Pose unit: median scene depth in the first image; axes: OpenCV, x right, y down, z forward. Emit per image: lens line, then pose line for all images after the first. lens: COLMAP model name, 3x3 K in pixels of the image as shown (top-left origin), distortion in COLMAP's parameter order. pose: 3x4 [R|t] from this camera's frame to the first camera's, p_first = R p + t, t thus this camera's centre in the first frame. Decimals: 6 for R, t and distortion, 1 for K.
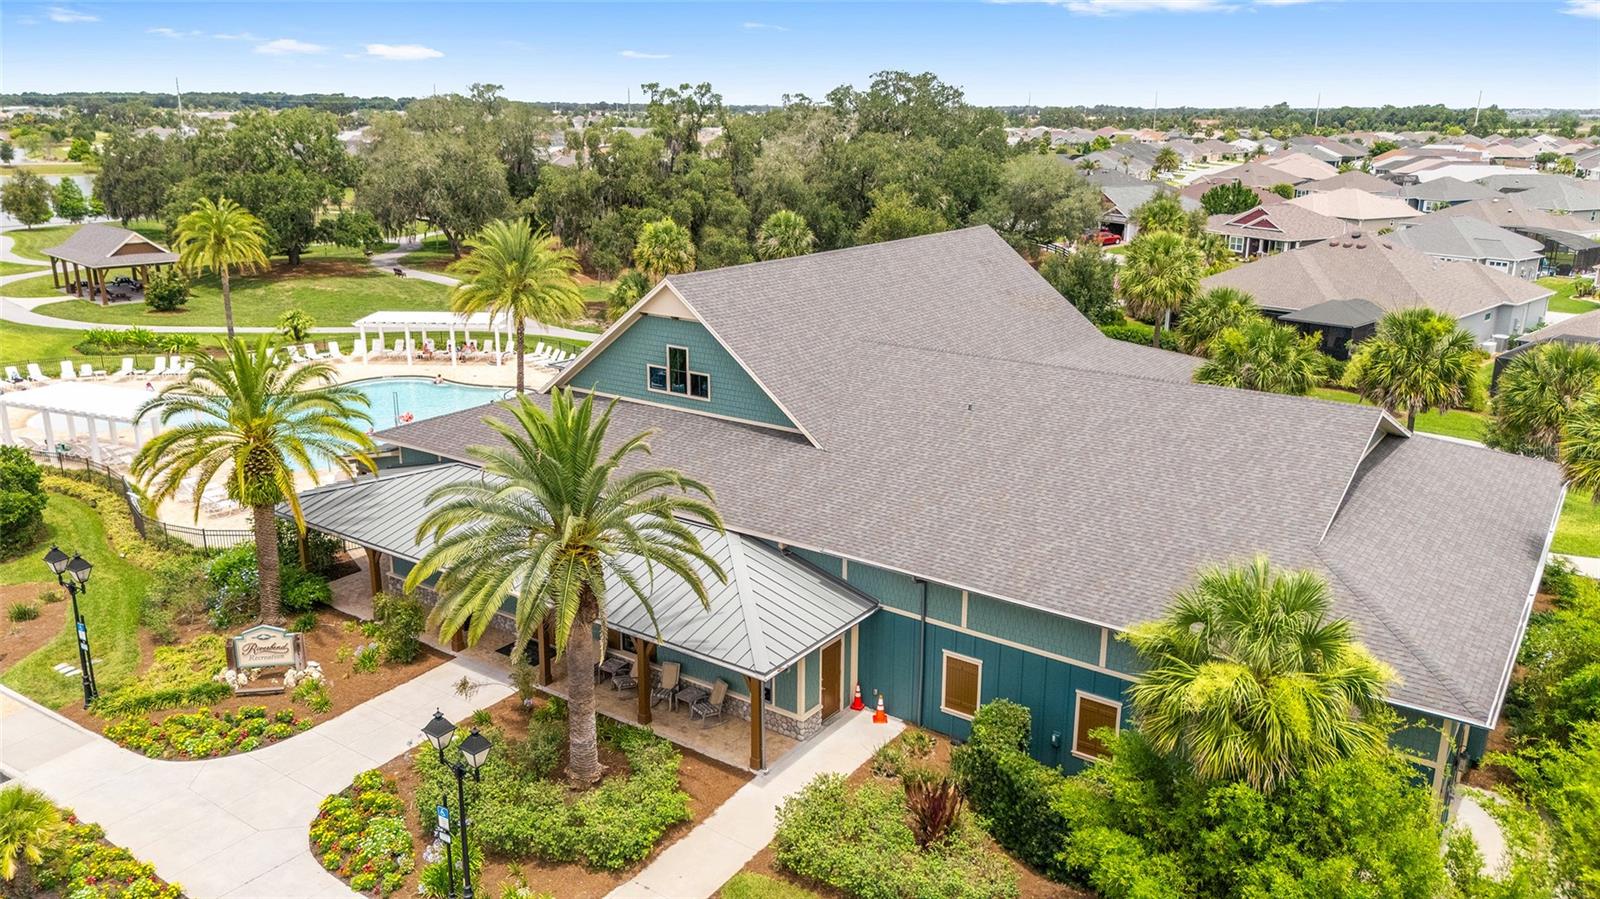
lens RADIAL K [[1175.2, 0, 806.1], [0, 1175.2, 444.2], [0, 0, 1]] dist [0.085996, -0.105499]
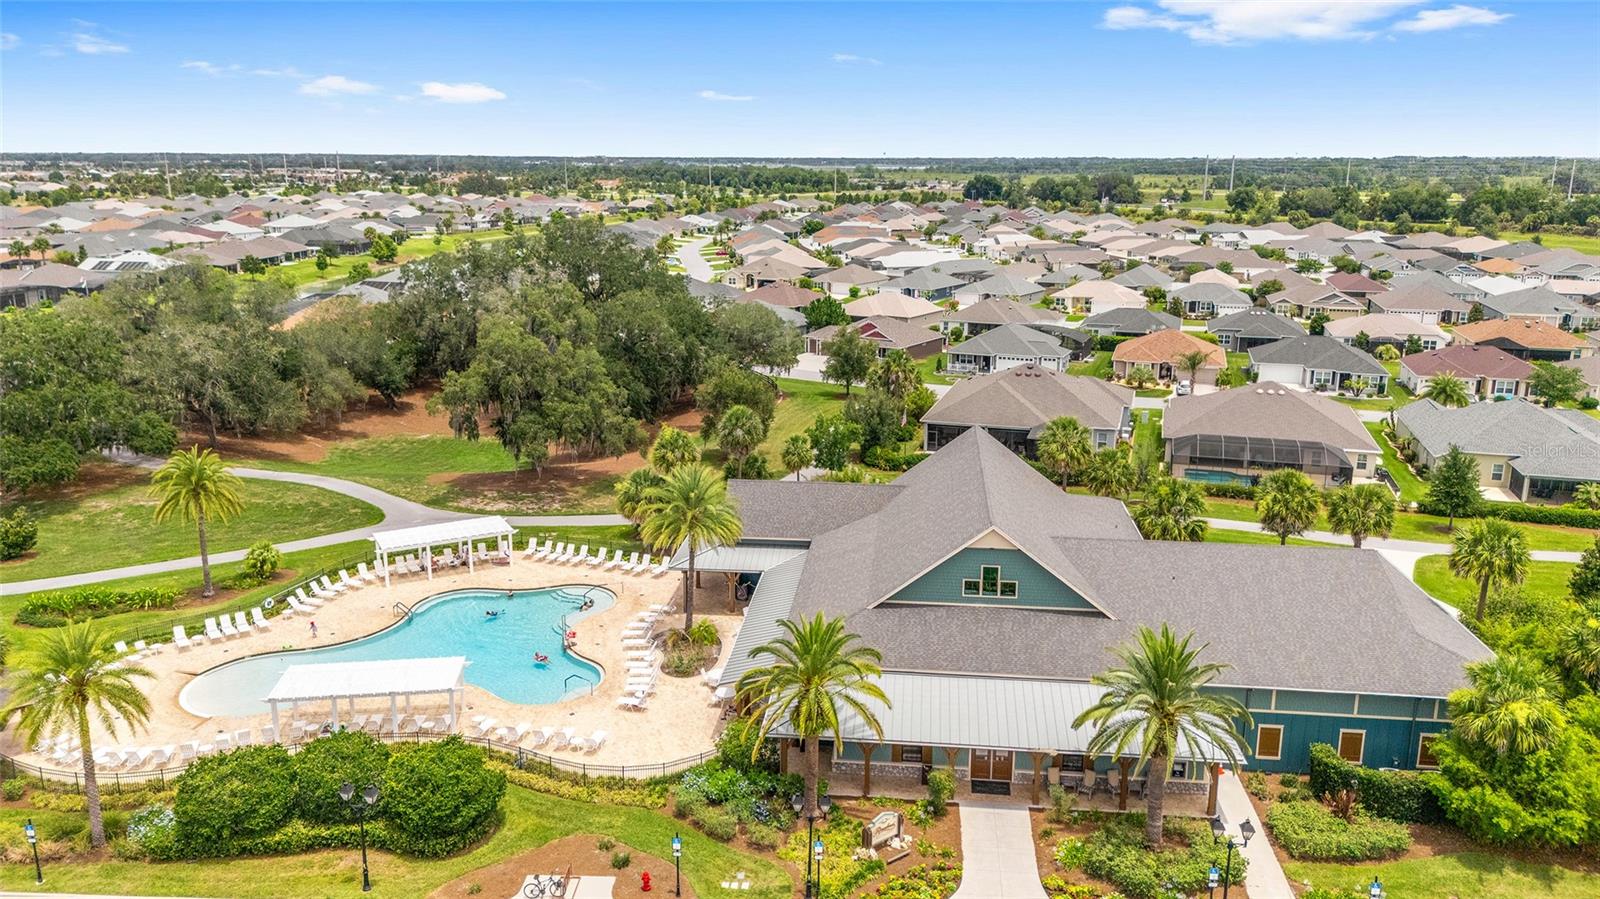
lens RADIAL K [[1175.2, 0, 806.1], [0, 1175.2, 444.2], [0, 0, 1]] dist [0.085996, -0.105499]
pose [[0.872455, -0.120203, 0.473681, -1.340319], [0.137256, 0.990535, -0.001446, -0.353545], [-0.469023, 0.066277, 0.880695, -0.315610]]
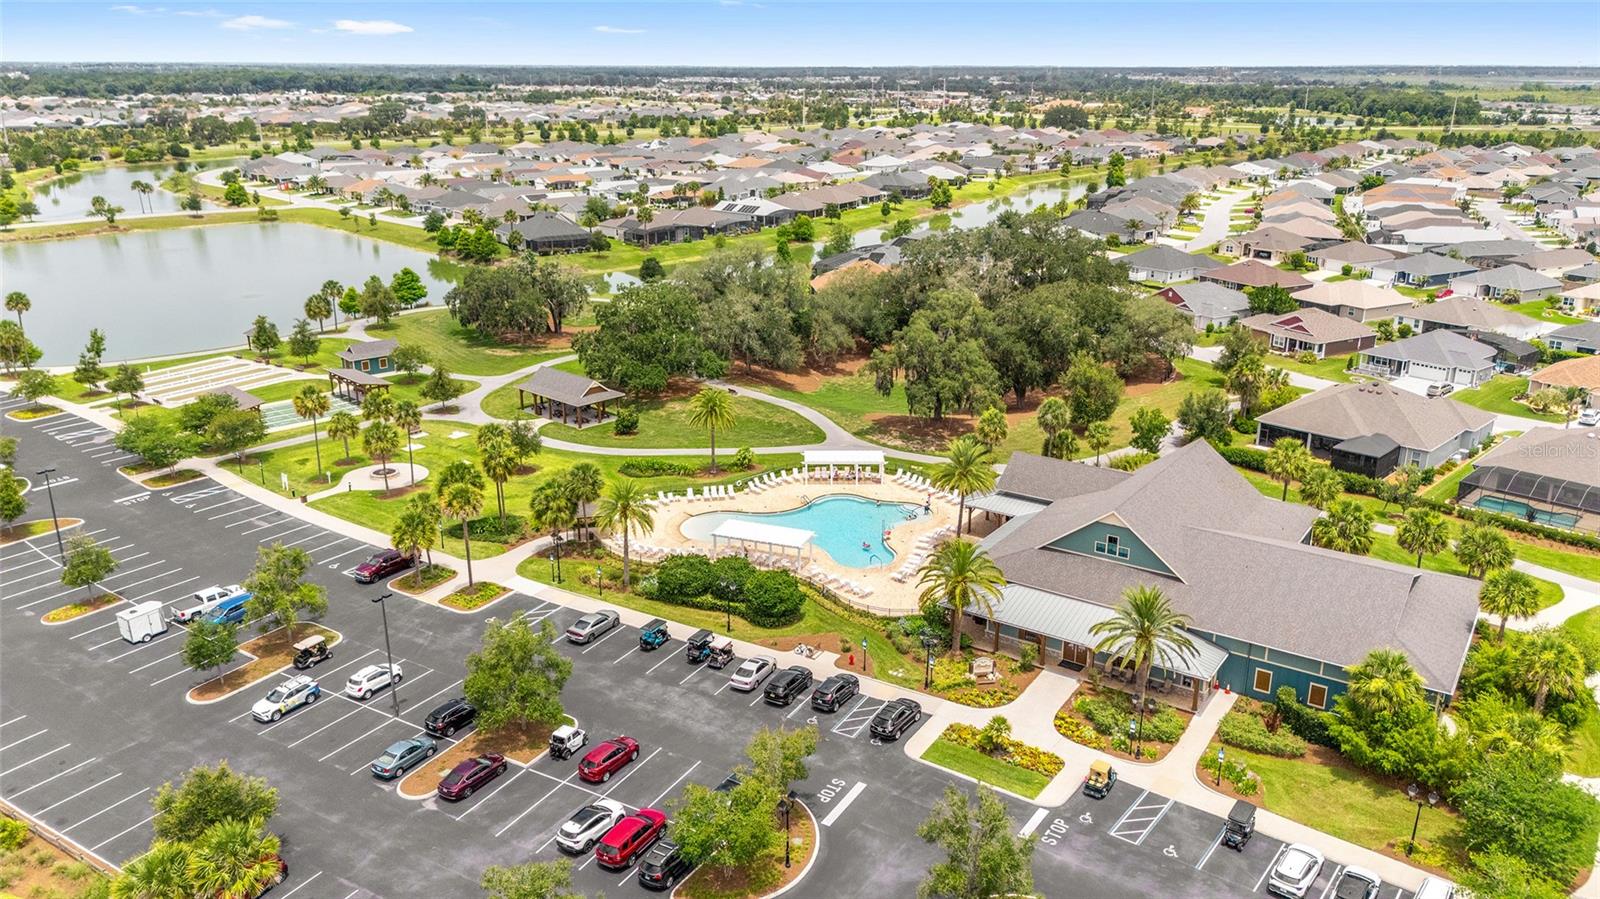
lens RADIAL K [[1175.2, 0, 806.1], [0, 1175.2, 444.2], [0, 0, 1]] dist [0.085996, -0.105499]
pose [[0.999811, -0.009073, 0.017176, -1.007025], [0.008488, 0.999393, 0.033801, -0.463277], [-0.017472, -0.033649, 0.999281, -1.791200]]
